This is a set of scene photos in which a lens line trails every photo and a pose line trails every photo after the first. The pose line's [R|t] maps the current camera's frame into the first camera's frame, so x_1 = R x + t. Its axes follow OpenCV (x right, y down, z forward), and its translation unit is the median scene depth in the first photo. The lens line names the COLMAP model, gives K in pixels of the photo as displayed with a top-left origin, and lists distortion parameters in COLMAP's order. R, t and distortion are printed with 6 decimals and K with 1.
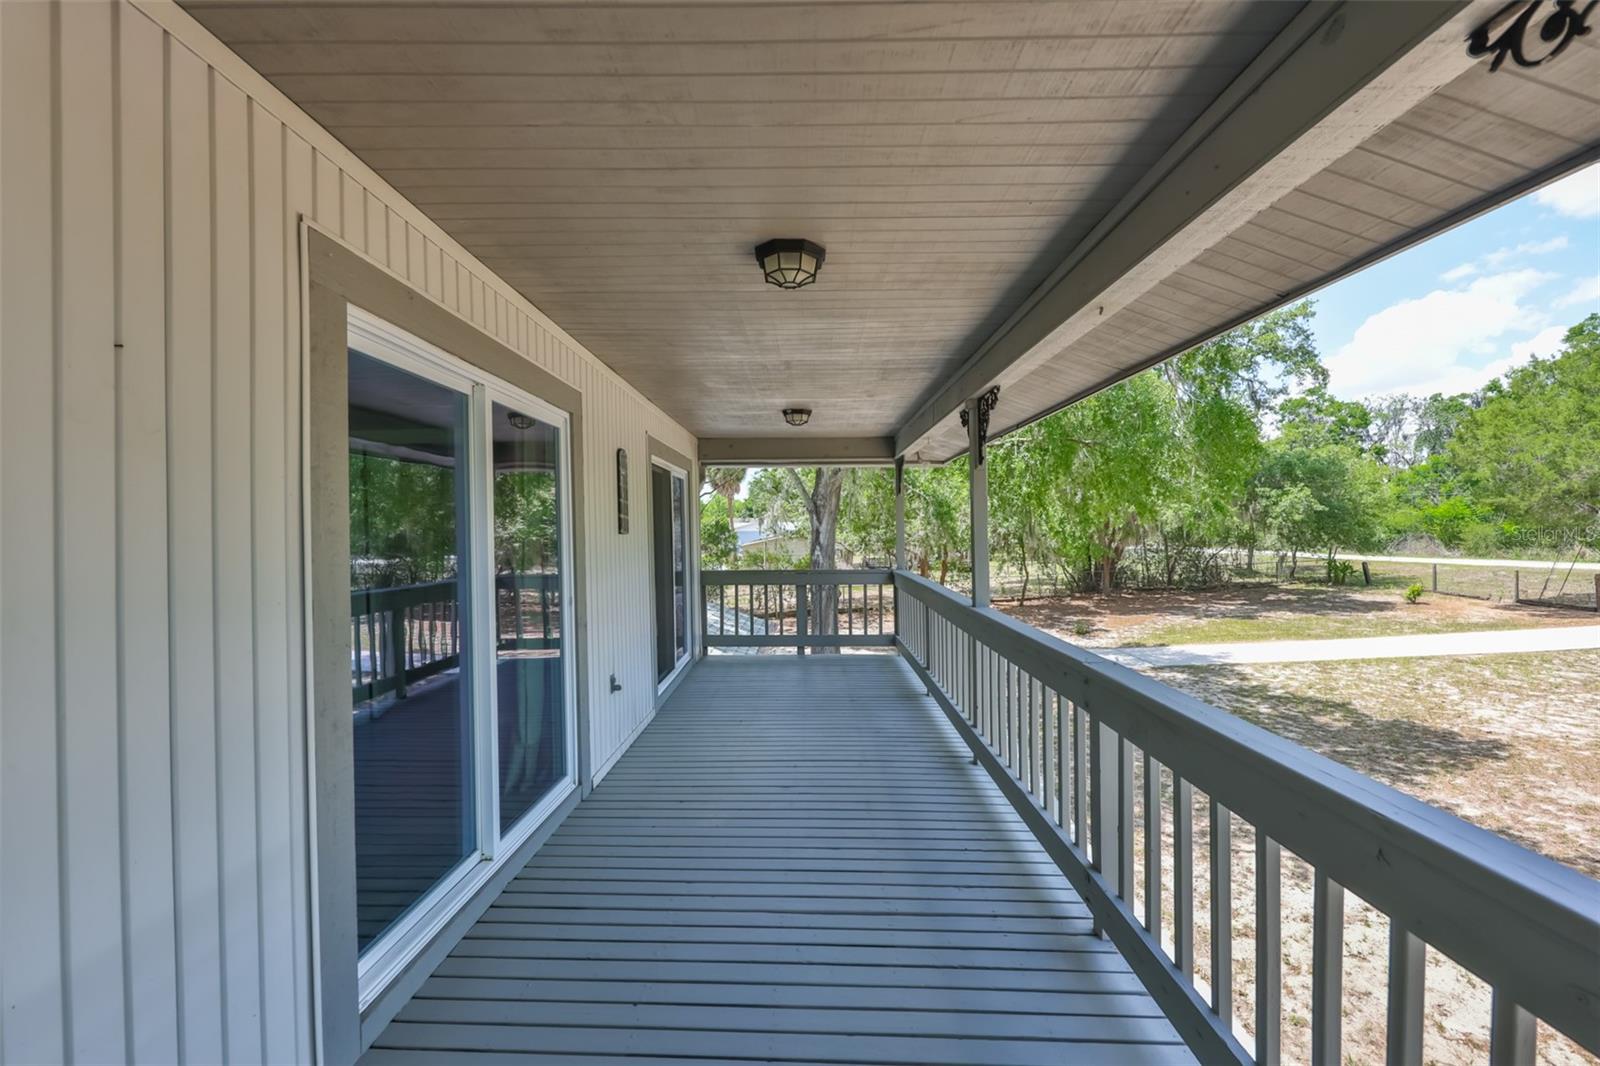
lens RADIAL K [[681.6, 0, 793.4], [0, 681.6, 538.0], [0, 0, 1]] dist [0.001356, 0.000717]
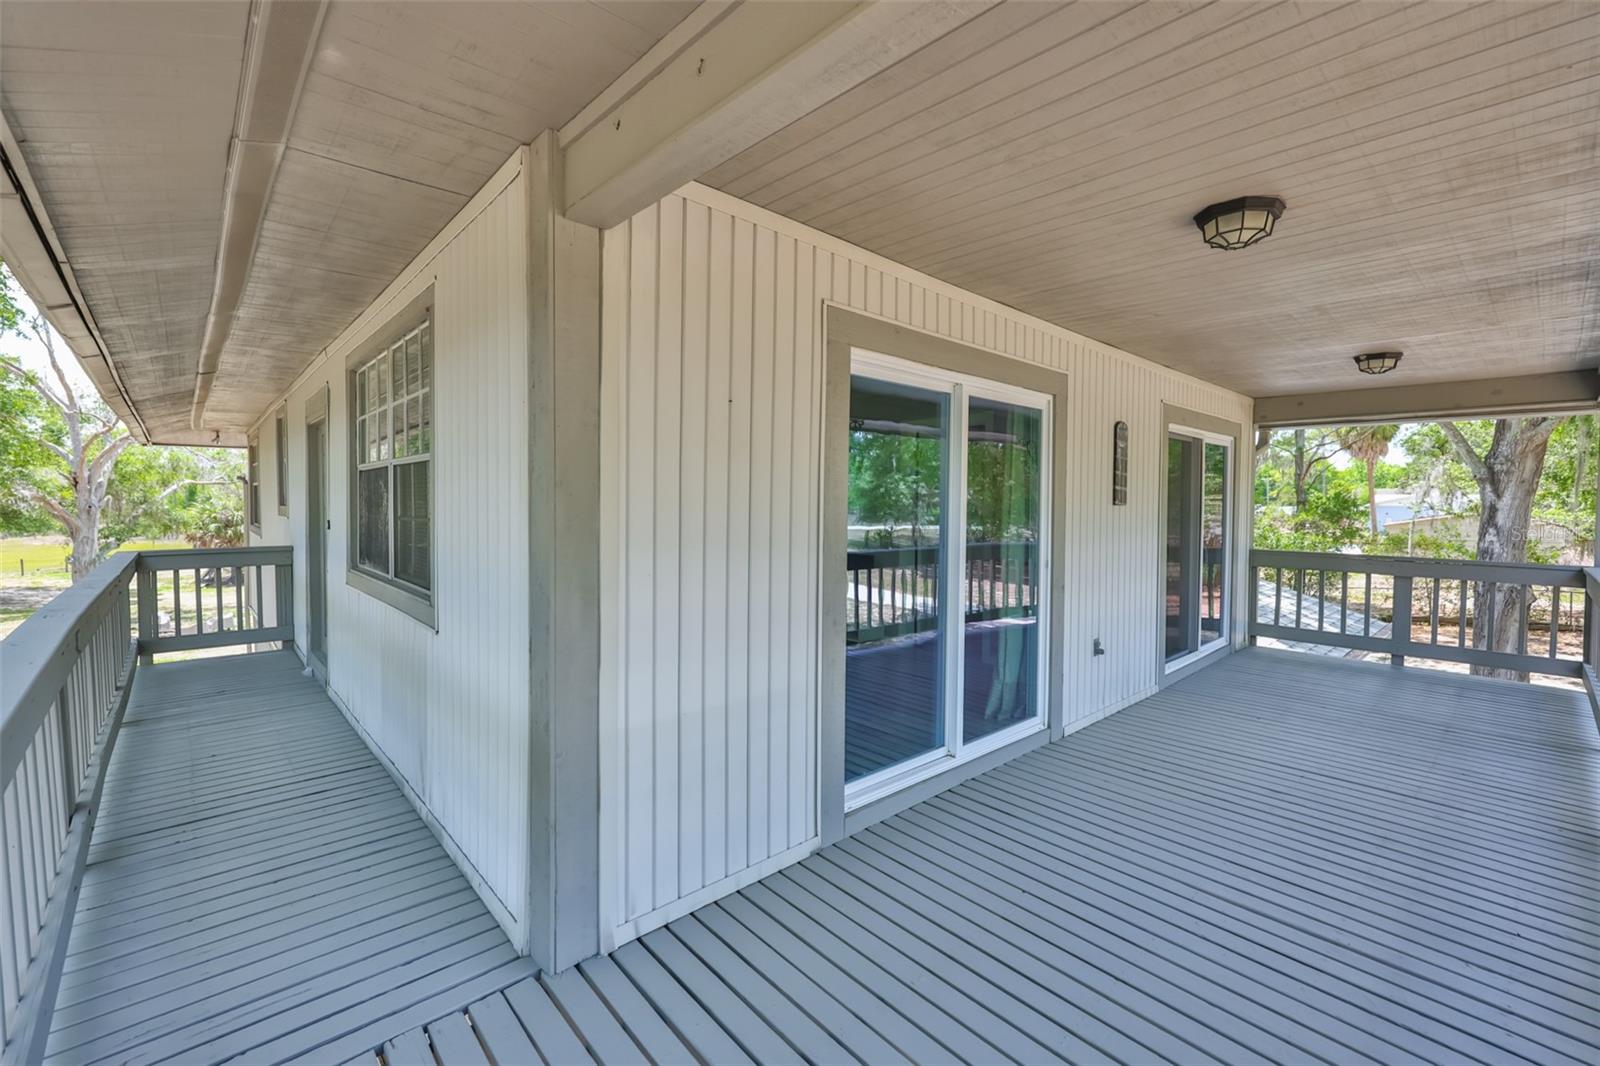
lens RADIAL K [[681.6, 0, 799.2], [0, 681.6, 526.7], [0, 0, 1]] dist [0.001356, 0.000717]
pose [[0.698038, 0.043094, -0.714762, 0.166413], [-0.023355, 0.999026, 0.037425, -0.000718], [0.715679, -0.009431, 0.698365, -0.064866]]
